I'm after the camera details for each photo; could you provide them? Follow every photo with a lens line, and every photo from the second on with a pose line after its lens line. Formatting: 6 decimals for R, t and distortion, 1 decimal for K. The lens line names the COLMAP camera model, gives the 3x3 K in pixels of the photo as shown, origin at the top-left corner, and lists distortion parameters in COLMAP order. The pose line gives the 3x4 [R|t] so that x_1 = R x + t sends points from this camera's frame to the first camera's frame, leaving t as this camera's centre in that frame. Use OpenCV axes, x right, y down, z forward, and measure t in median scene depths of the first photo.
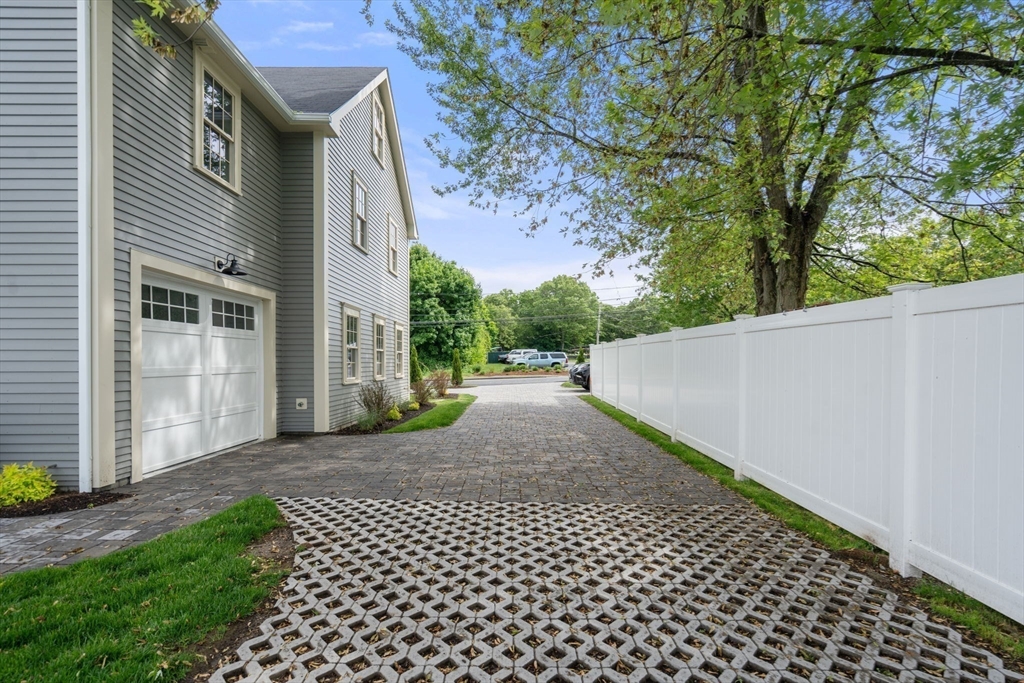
lens RADIAL K [[474.9, 0, 494.4], [0, 474.9, 366.8], [0, 0, 1]] dist [-0.003058, 0.001718]
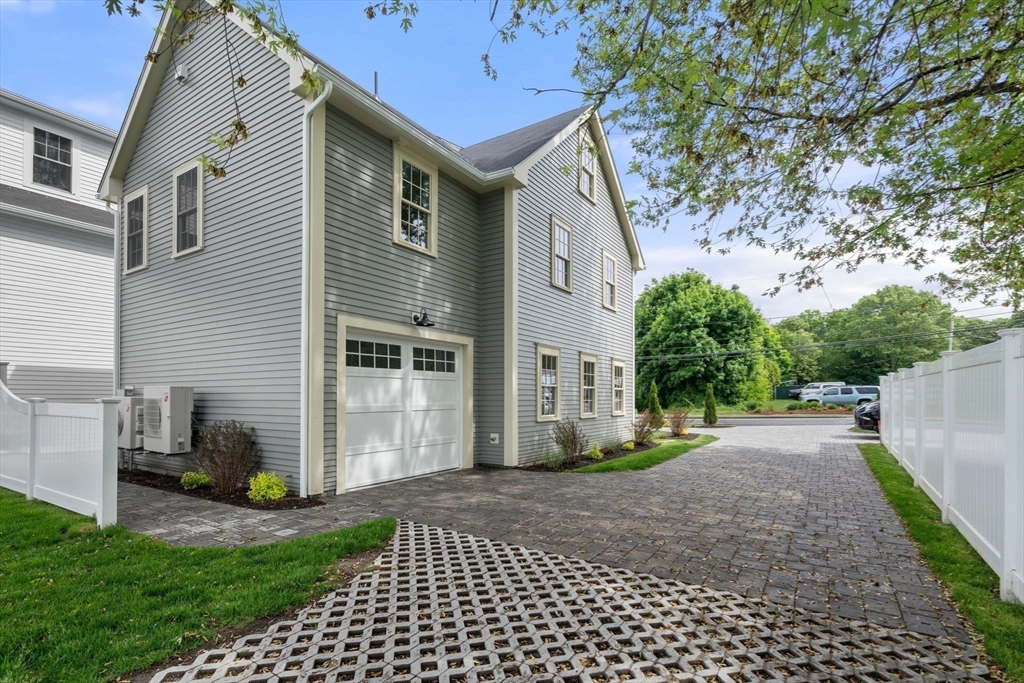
lens RADIAL K [[474.9, 0, 488.2], [0, 474.9, 395.5], [0, 0, 1]] dist [-0.003058, 0.001718]
pose [[0.842176, -0.001944, -0.539199, 0.174351], [-0.005984, 0.999898, -0.012950, -0.006593], [0.539169, 0.014133, 0.842079, 0.078643]]
